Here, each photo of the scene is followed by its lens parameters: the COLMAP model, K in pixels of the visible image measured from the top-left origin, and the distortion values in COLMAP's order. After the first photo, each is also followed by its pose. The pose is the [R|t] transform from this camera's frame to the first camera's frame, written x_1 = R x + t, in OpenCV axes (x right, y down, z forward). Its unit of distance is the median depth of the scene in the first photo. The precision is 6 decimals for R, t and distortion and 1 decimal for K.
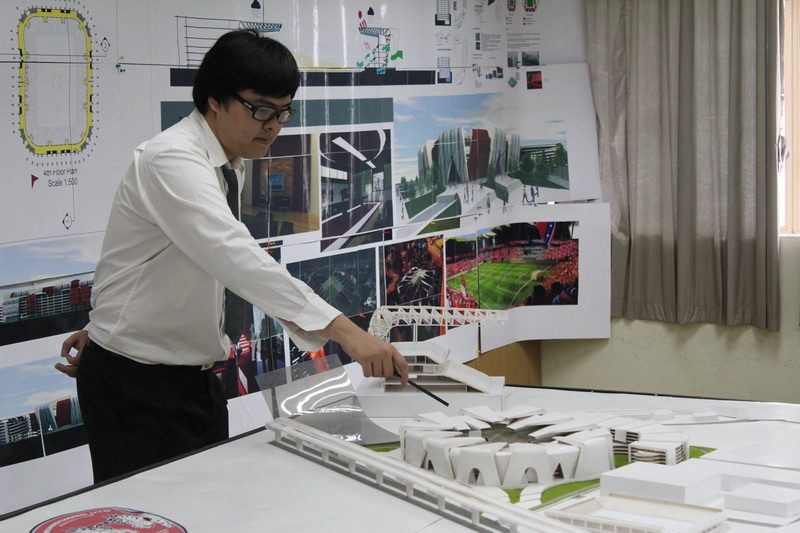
lens RADIAL K [[1843.1, 0, 400.0], [0, 1843.1, 266.5], [0, 0, 1]] dist [0.487695, -0.152983]
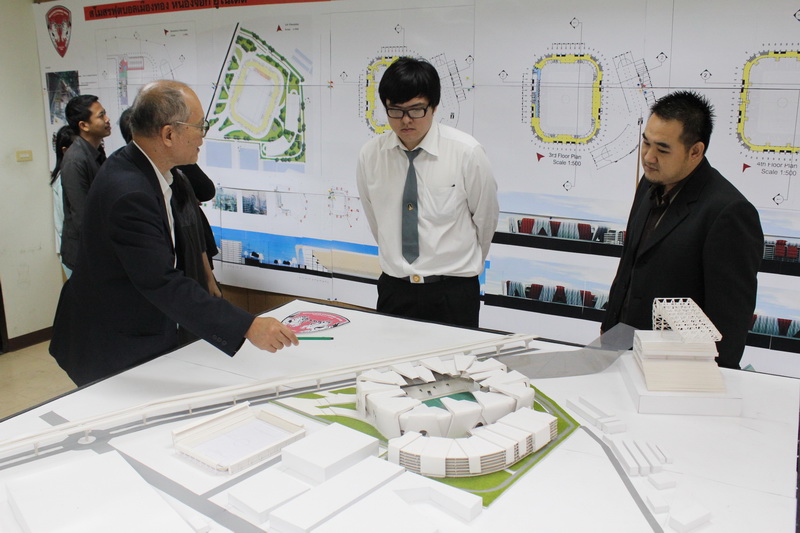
lens RADIAL K [[758.8, 0, 400.0], [0, 758.8, 266.5], [0, 0, 1]] dist [-0.013453, 0.005650]
pose [[0.028944, 0.247698, -0.968405, 0.414697], [-0.115909, 0.963107, 0.242879, -0.086238], [0.992838, 0.105217, 0.056586, 0.708013]]
